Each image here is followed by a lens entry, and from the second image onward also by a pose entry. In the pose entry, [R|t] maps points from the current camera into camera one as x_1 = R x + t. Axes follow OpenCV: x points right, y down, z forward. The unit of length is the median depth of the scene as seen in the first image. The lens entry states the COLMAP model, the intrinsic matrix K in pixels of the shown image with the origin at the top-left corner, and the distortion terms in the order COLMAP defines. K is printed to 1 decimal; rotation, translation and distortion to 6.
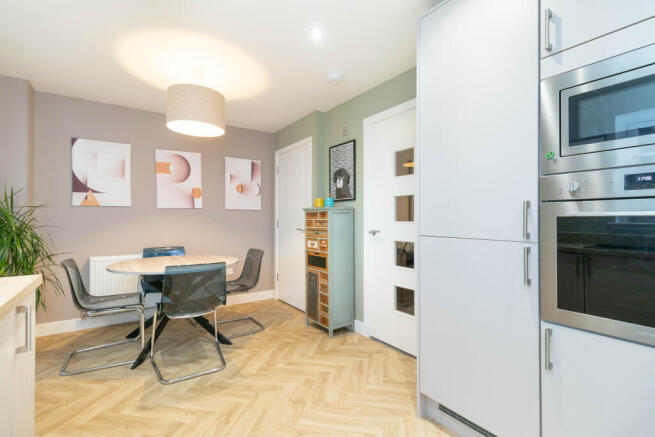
lens RADIAL K [[299.5, 0, 326.8], [0, 299.5, 216.8], [0, 0, 1]] dist [0.001652, 0.000383]
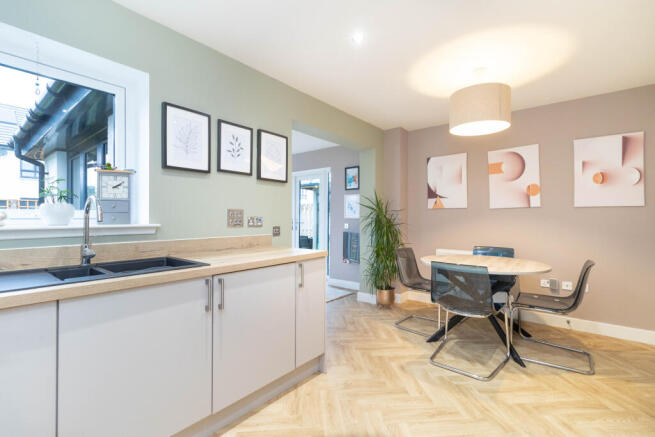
lens RADIAL K [[299.7, 0, 326.2], [0, 299.7, 215.9], [0, 0, 1]] dist [0.001309, -0.000202]
pose [[0.269406, -0.006624, -0.963004, 0.342523], [0.005125, 0.999972, -0.005444, -0.001194], [0.963013, -0.003468, 0.269433, 0.225636]]
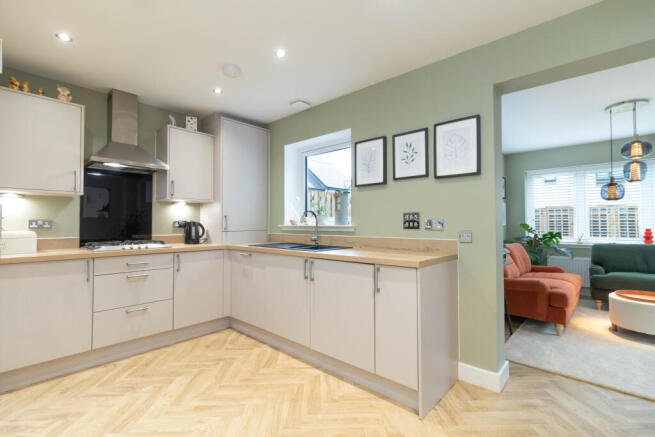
lens RADIAL K [[299.5, 0, 326.8], [0, 299.5, 216.8], [0, 0, 1]] dist [0.001652, 0.000383]
pose [[-0.976440, -0.006018, -0.215705, -0.103170], [0.000396, 0.999559, -0.029682, 0.013054], [0.215789, -0.029068, -0.976007, 1.010185]]
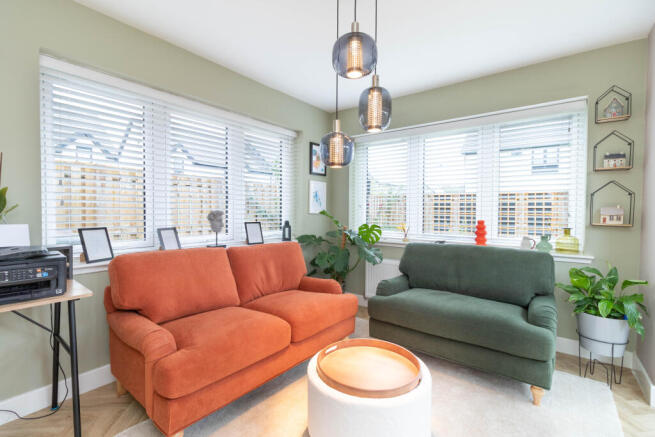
lens RADIAL K [[299.5, 0, 326.8], [0, 299.5, 216.8], [0, 0, 1]] dist [0.001652, 0.000383]
pose [[-0.953640, -0.003252, -0.300931, -1.232151], [-0.008843, 0.999813, 0.017218, 0.003276], [0.300819, 0.019081, -0.953490, 0.676654]]
